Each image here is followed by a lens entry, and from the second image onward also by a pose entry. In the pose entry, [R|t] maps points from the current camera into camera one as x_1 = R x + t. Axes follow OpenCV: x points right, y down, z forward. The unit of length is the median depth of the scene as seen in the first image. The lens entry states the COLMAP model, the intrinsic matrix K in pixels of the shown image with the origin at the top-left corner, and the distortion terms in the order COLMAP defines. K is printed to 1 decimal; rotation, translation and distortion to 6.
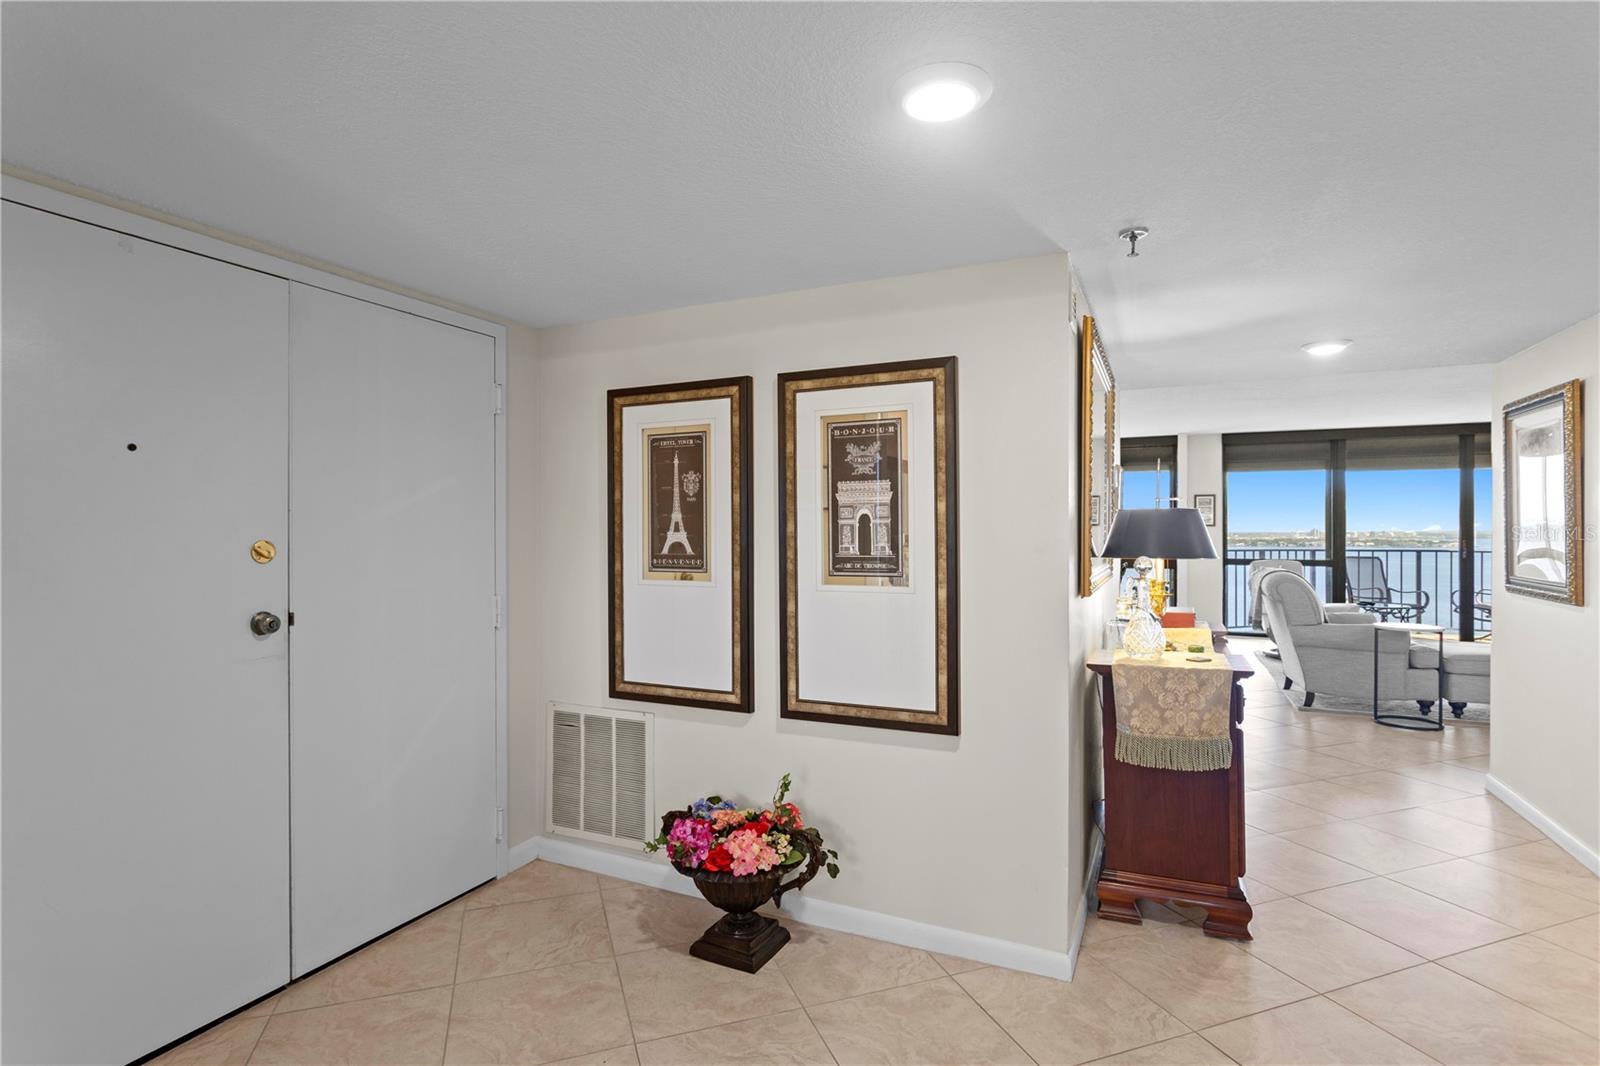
lens RADIAL K [[794.1, 0, 799.9], [0, 794.1, 534.0], [0, 0, 1]] dist [-0.012188, 0.007032]
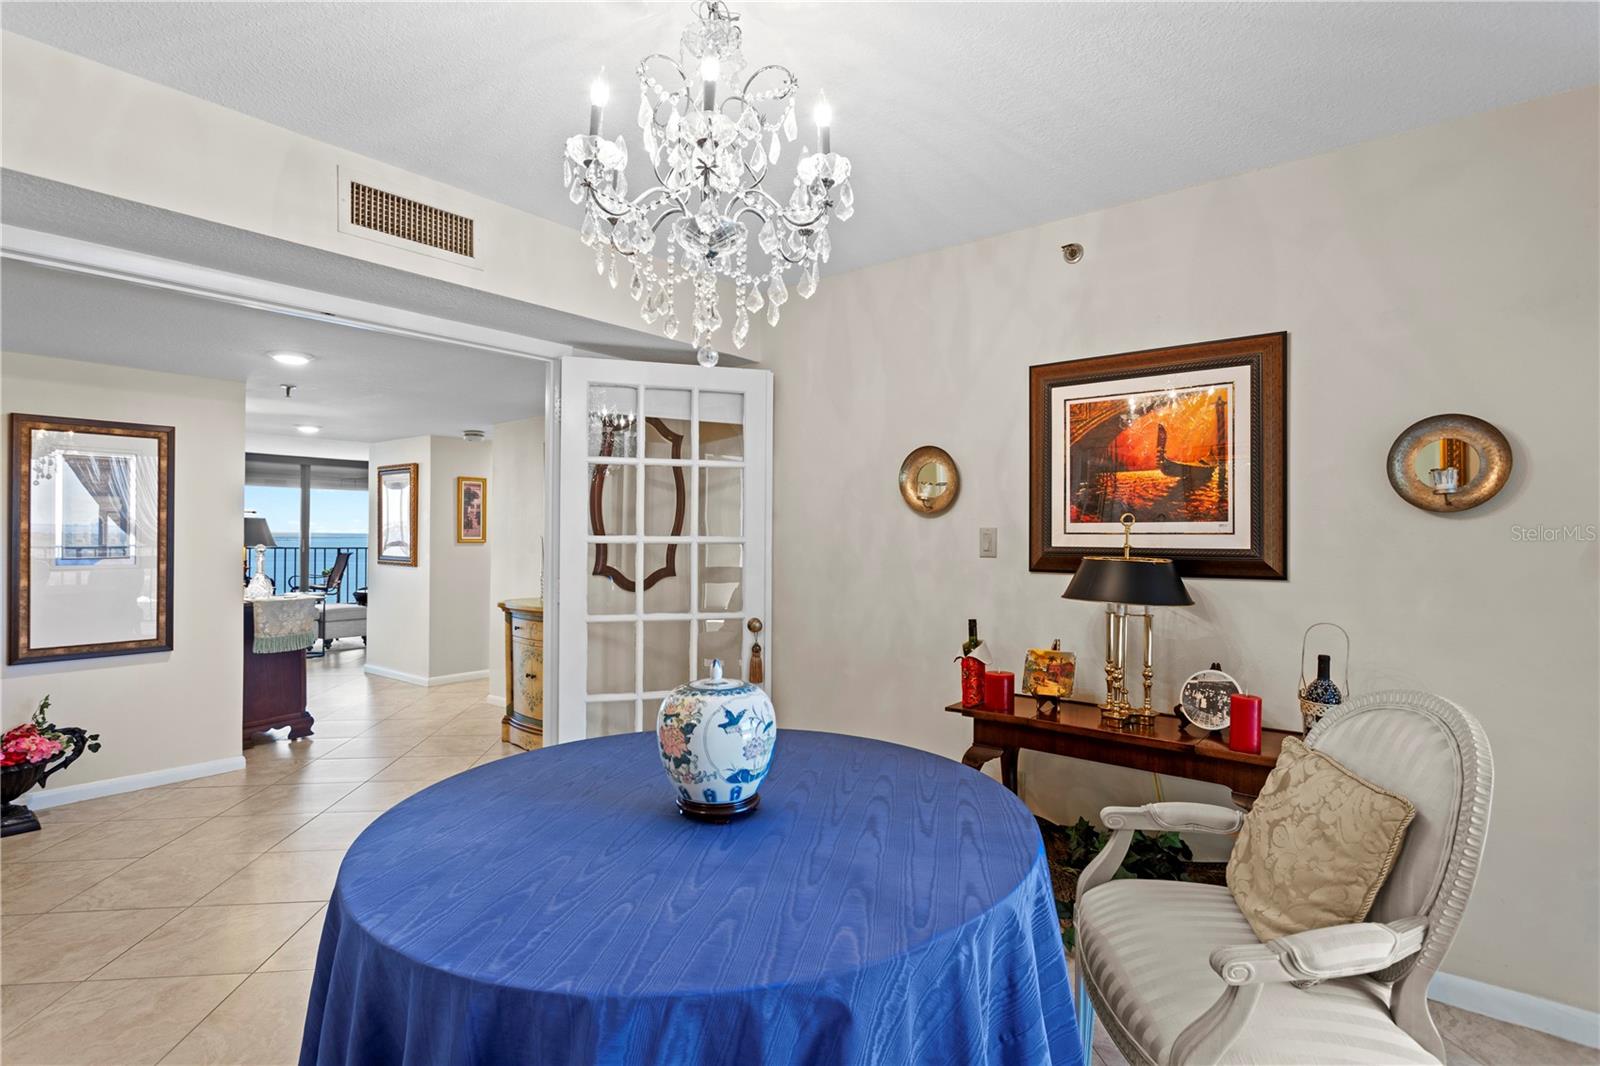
lens RADIAL K [[794.1, 0, 804.1], [0, 794.1, 536.5], [0, 0, 1]] dist [-0.012188, 0.007032]
pose [[0.234070, 0.001005, 0.972219, -1.117621], [0.000499, 0.999999, -0.001154, 0.013079], [-0.972220, 0.000755, 0.234070, -0.701351]]
